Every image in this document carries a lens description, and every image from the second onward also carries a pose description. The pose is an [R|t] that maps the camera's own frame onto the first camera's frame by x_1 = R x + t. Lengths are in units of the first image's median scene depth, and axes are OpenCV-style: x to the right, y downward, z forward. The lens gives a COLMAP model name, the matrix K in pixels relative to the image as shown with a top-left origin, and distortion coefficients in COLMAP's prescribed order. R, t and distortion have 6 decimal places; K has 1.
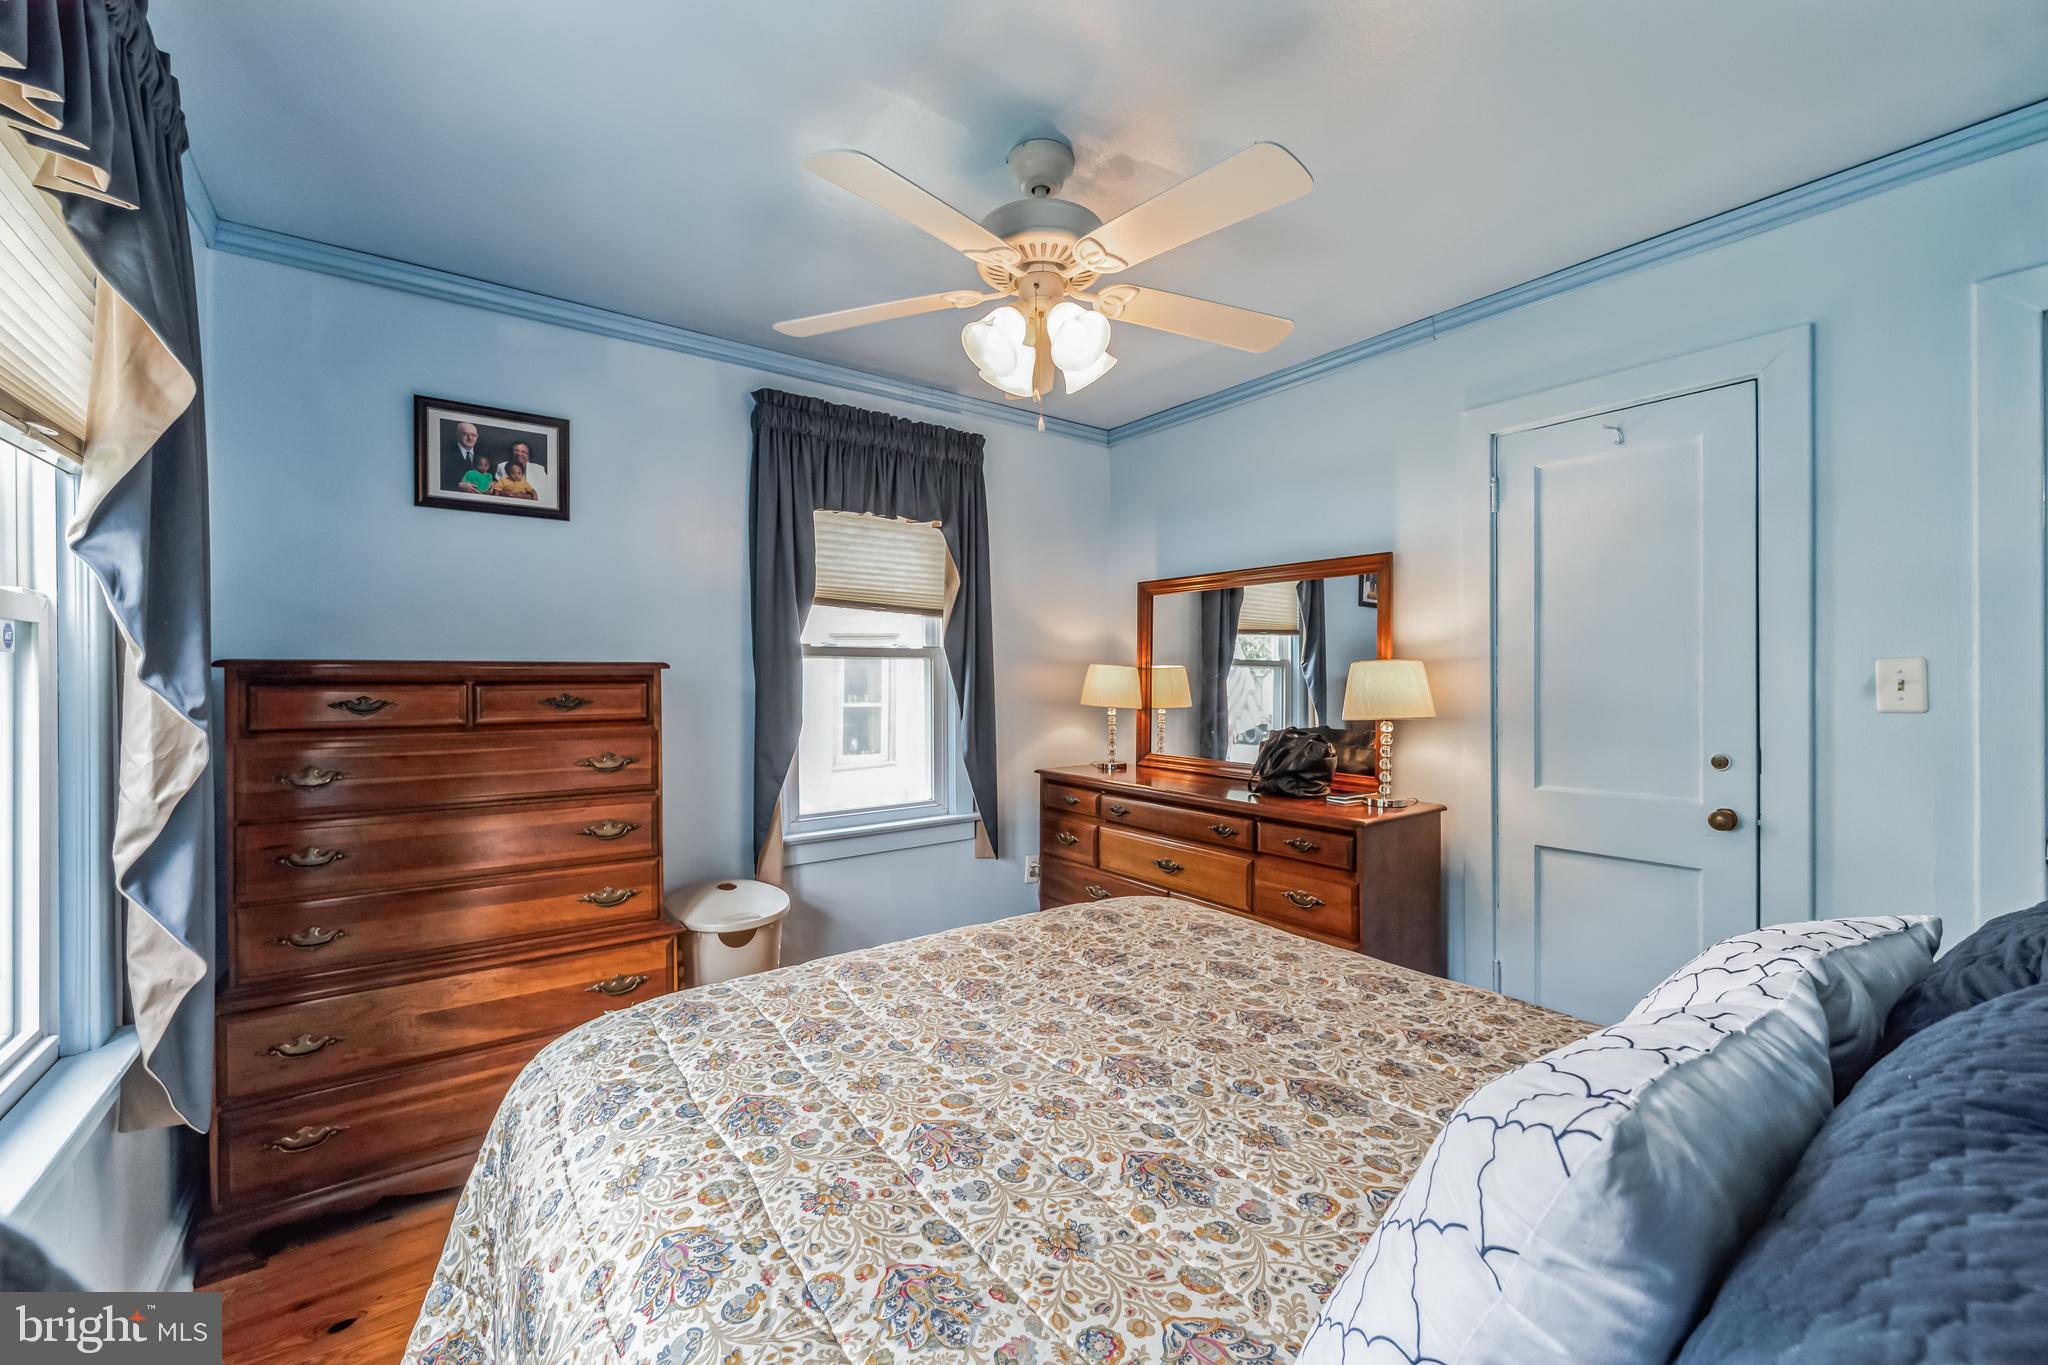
lens RADIAL K [[823.0, 0, 1029.1], [0, 823.0, 683.9], [0, 0, 1]] dist [0.009043, -0.000050]
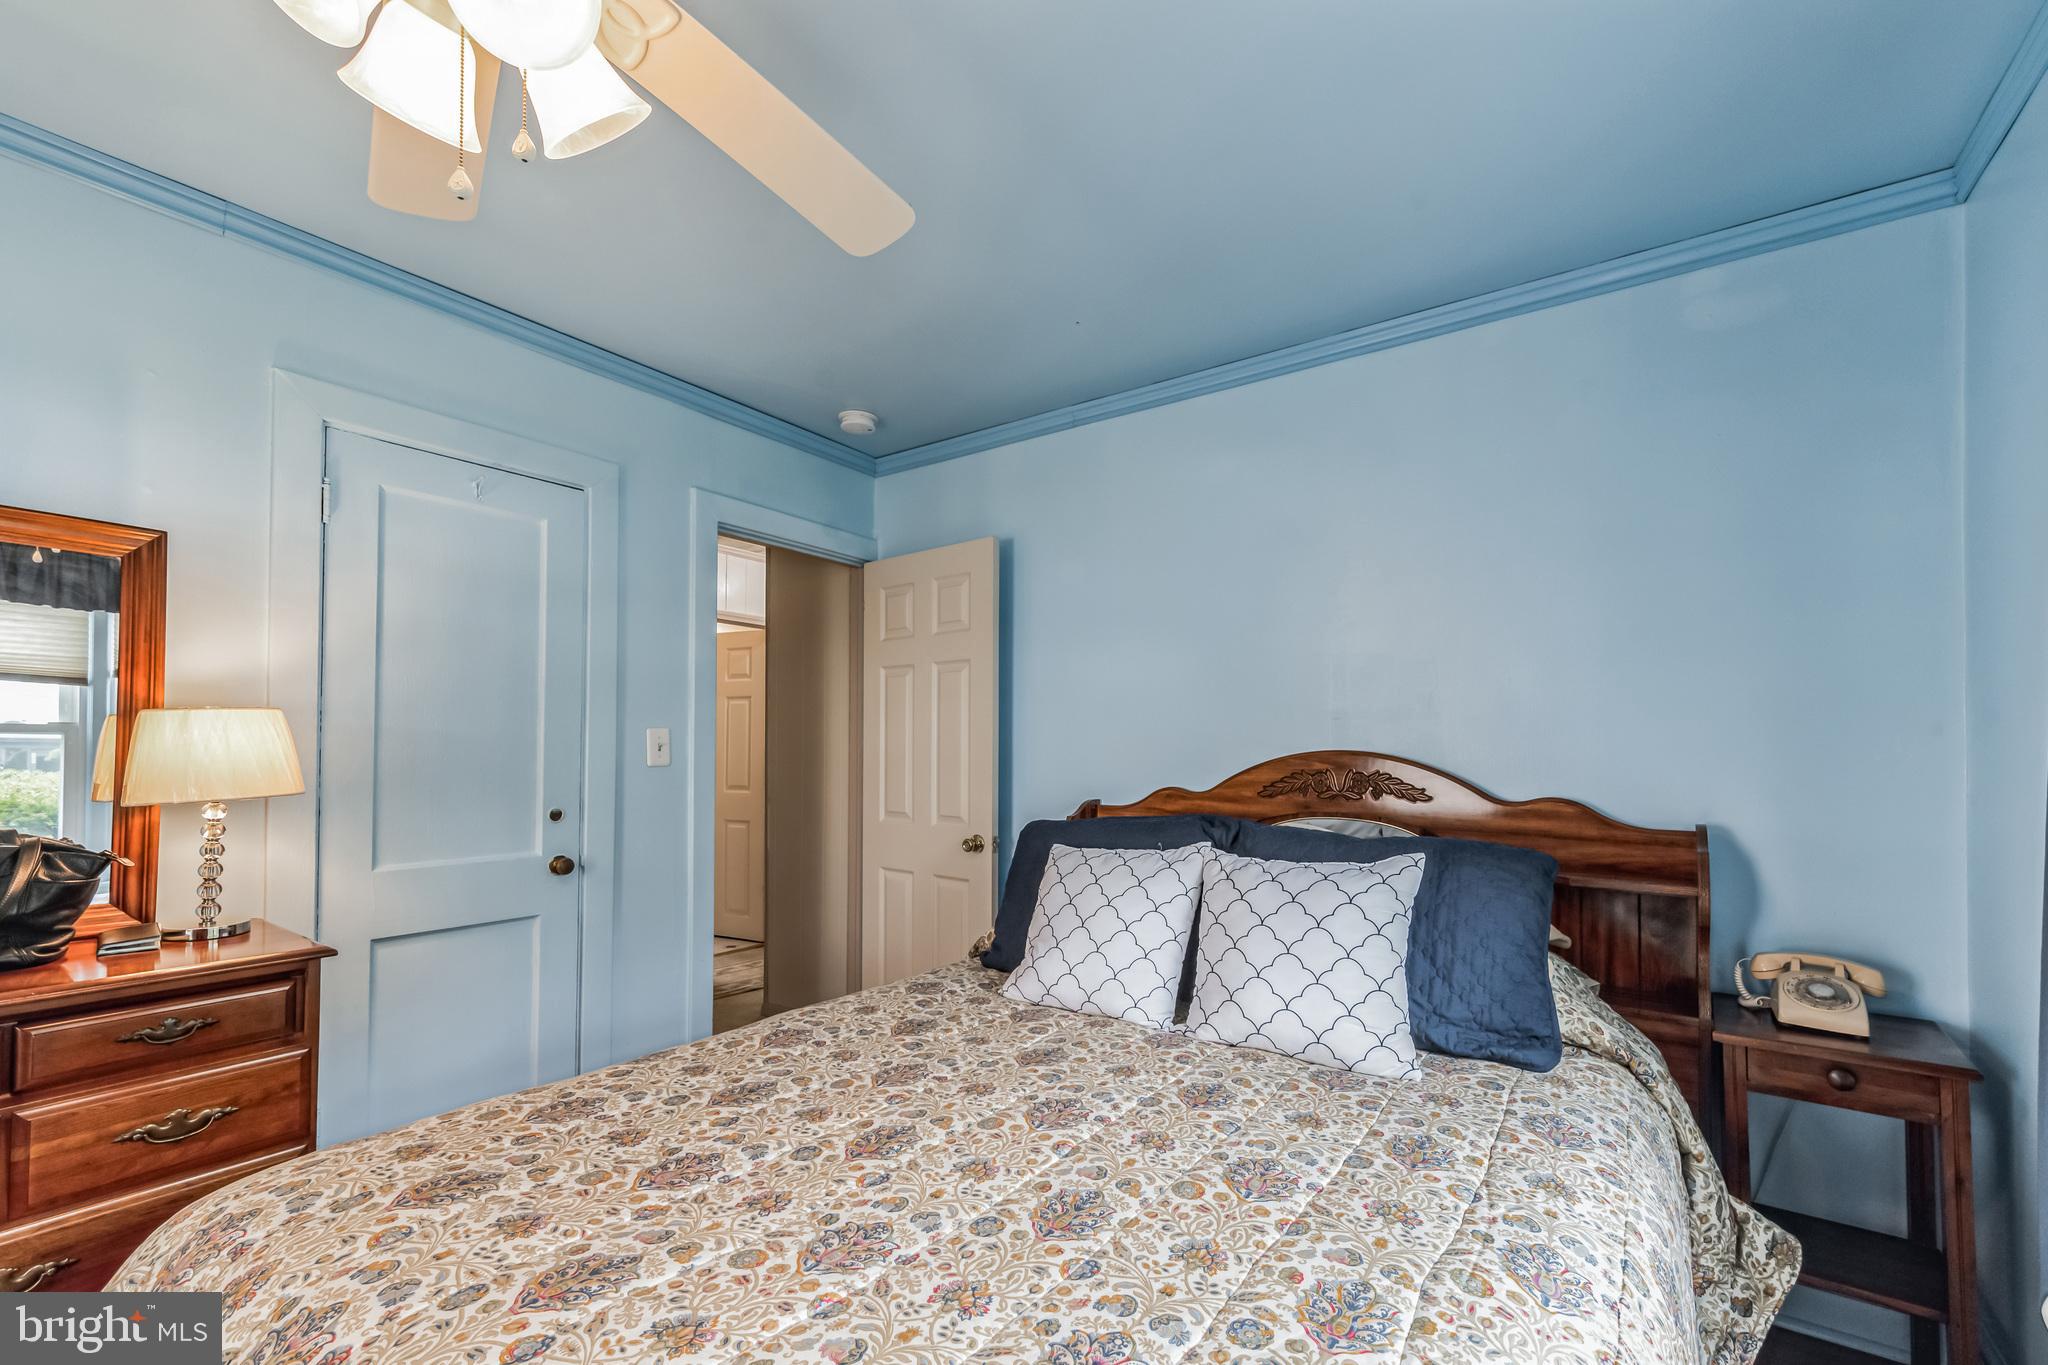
lens RADIAL K [[823.0, 0, 1066.2], [0, 823.0, 737.6], [0, 0, 1]] dist [0.009043, -0.000050]
pose [[-0.310149, 0.018859, 0.950501, -0.640680], [0.000751, 0.999808, -0.019592, 0.016312], [-0.950688, -0.005363, -0.310104, 0.980929]]
